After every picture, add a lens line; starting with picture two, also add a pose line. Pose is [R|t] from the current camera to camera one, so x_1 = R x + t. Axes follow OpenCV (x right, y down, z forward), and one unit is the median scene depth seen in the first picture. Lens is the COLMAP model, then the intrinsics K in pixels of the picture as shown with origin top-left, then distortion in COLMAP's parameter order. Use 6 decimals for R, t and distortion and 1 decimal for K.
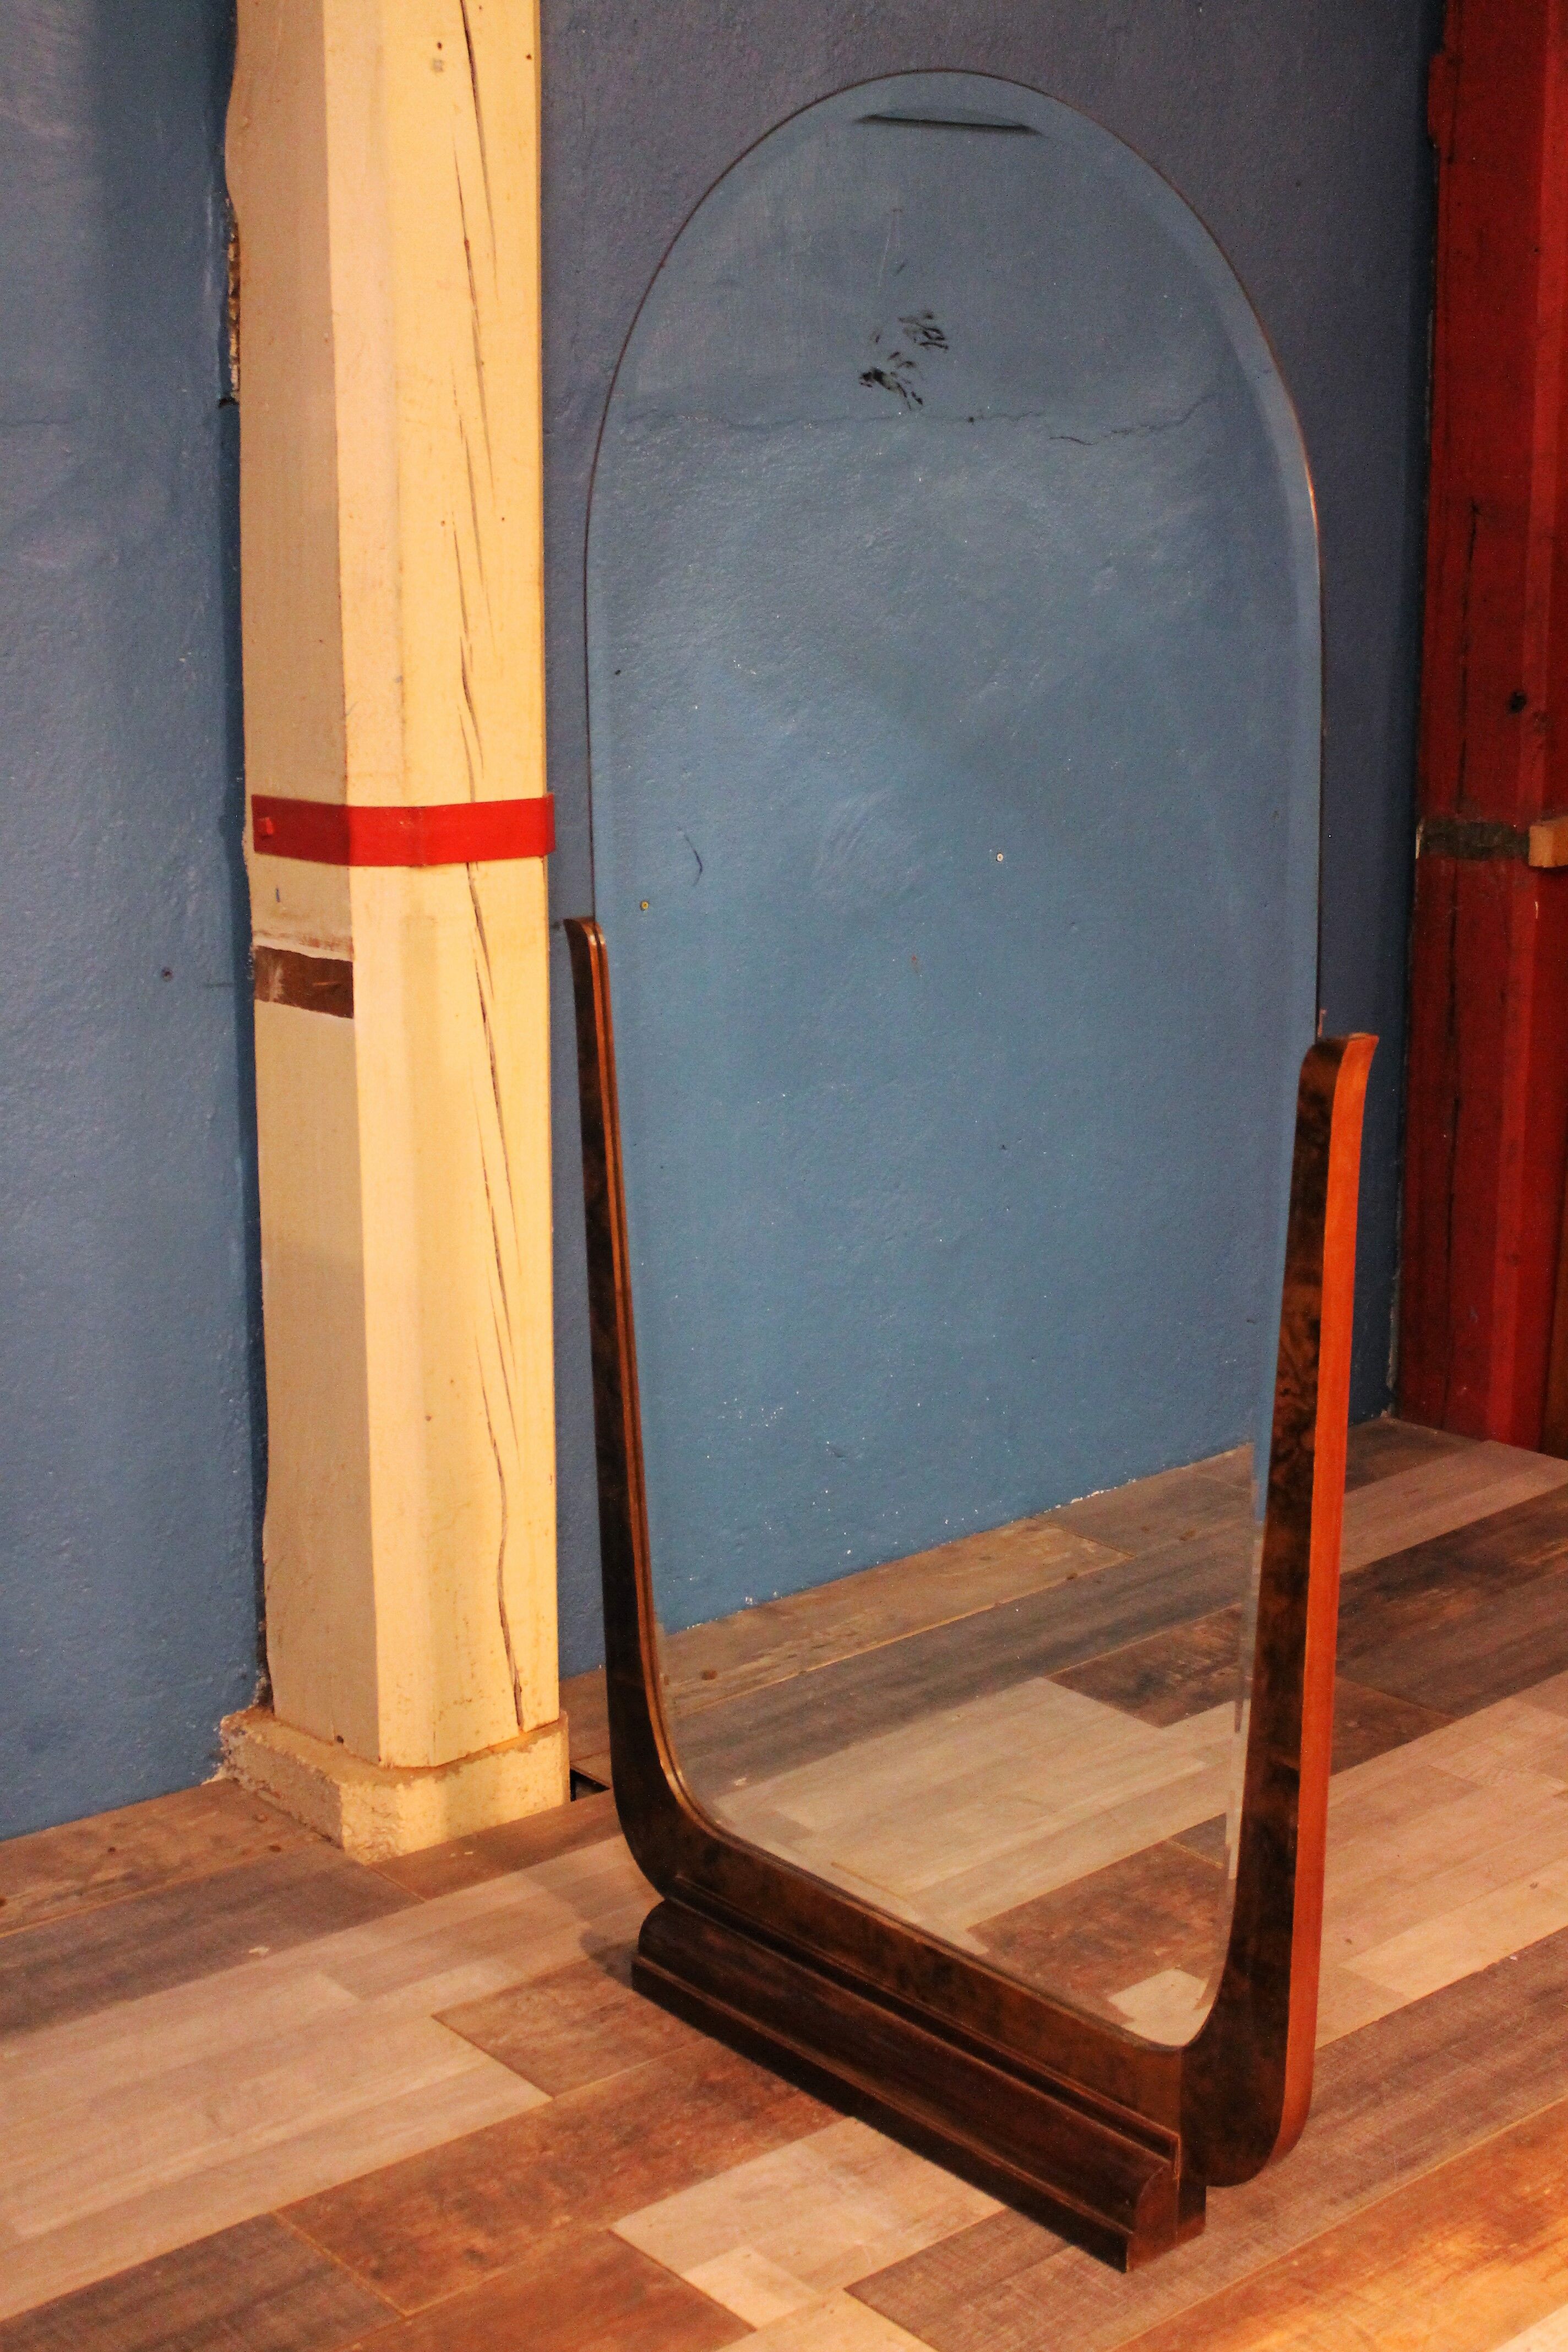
lens RADIAL K [[3112.2, 0, 783.4], [0, 3112.2, 1161.8], [0, 0, 1]] dist [-0.001575, 0.000000]
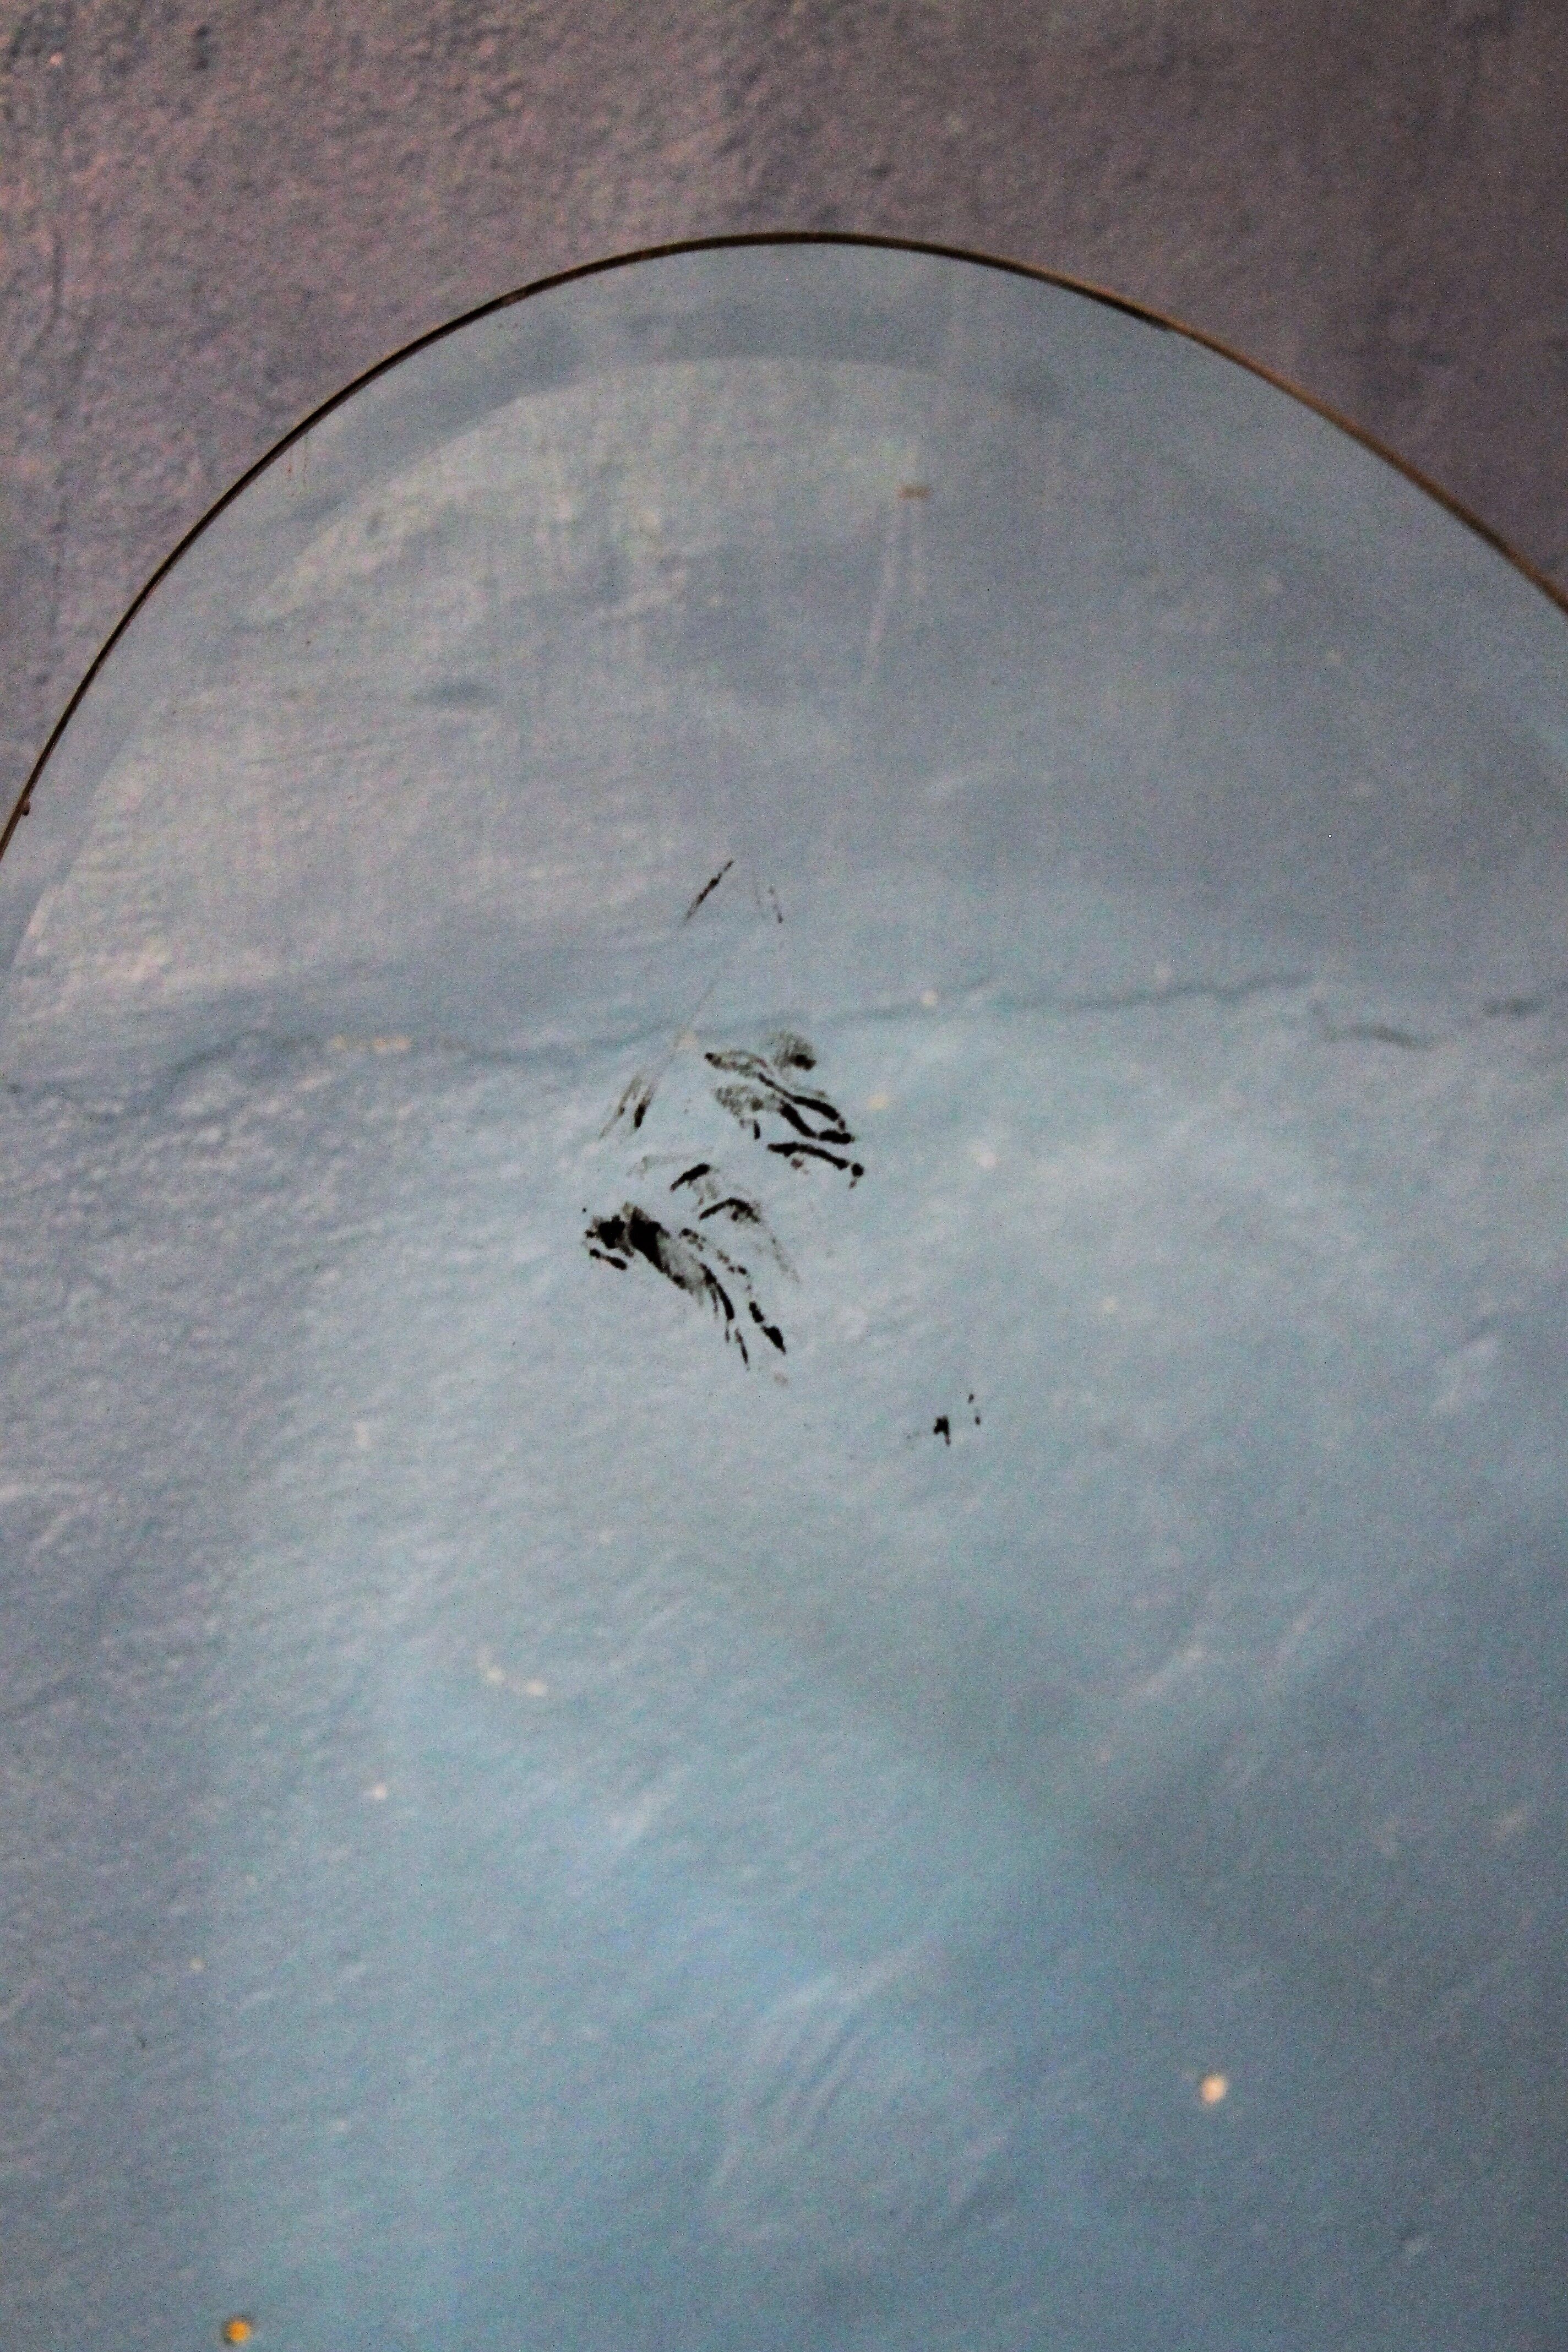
lens RADIAL K [[4983.7, 0, 780.2], [0, 4983.7, 1172.6], [0, 0, 1]] dist [0.090607, 0.000000]
pose [[0.999021, -0.005647, -0.043880, 0.047282], [0.000519, 0.993249, -0.116002, -0.150939], [0.044239, 0.115866, 0.992279, 0.395597]]
